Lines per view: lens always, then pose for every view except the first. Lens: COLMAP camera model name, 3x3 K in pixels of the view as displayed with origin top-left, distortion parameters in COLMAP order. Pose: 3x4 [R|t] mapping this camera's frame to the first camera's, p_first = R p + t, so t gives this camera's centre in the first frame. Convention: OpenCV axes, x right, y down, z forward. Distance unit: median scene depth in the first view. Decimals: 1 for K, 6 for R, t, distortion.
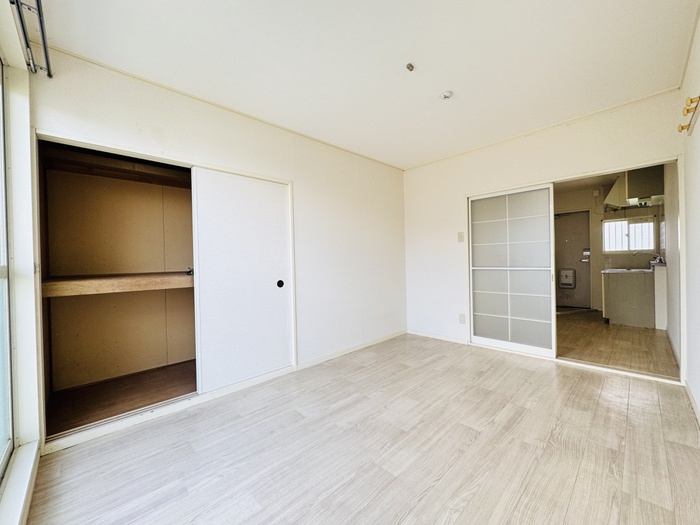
lens RADIAL K [[281.4, 0, 350.0], [0, 281.4, 262.5], [0, 0, 1]] dist [-0.001588, 0.000130]
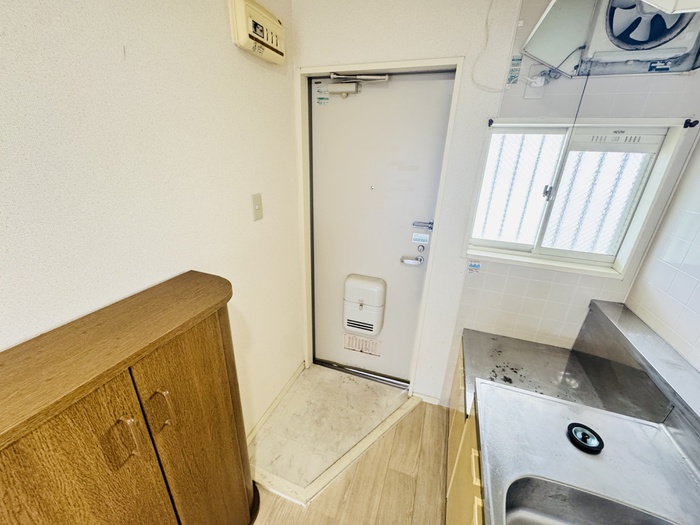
lens RADIAL K [[281.4, 0, 350.0], [0, 281.4, 262.5], [0, 0, 1]] dist [-0.001588, 0.000130]
pose [[0.892586, -0.116316, 0.435616, 0.680663], [-0.050564, 0.934233, 0.353060, -0.117073], [-0.448034, -0.337163, 0.828002, 0.825835]]
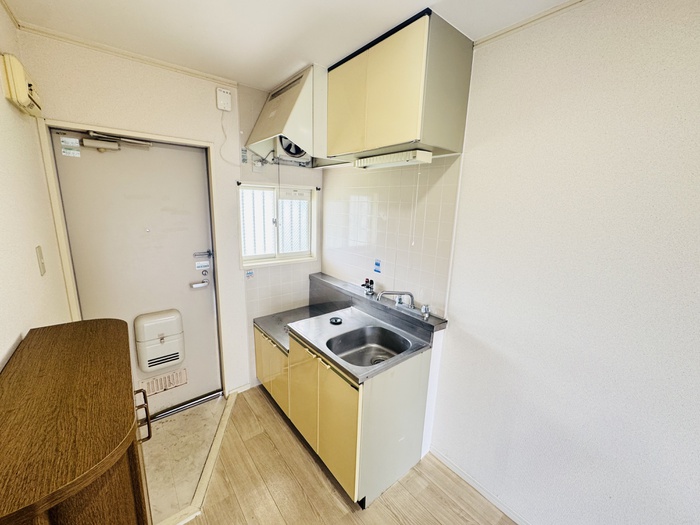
lens RADIAL K [[281.4, 0, 350.0], [0, 281.4, 262.5], [0, 0, 1]] dist [-0.001588, 0.000130]
pose [[0.081527, -0.176167, 0.980978, 0.512817], [-0.024324, 0.983610, 0.178661, -0.115095], [-0.996374, -0.038427, 0.075905, 0.821465]]
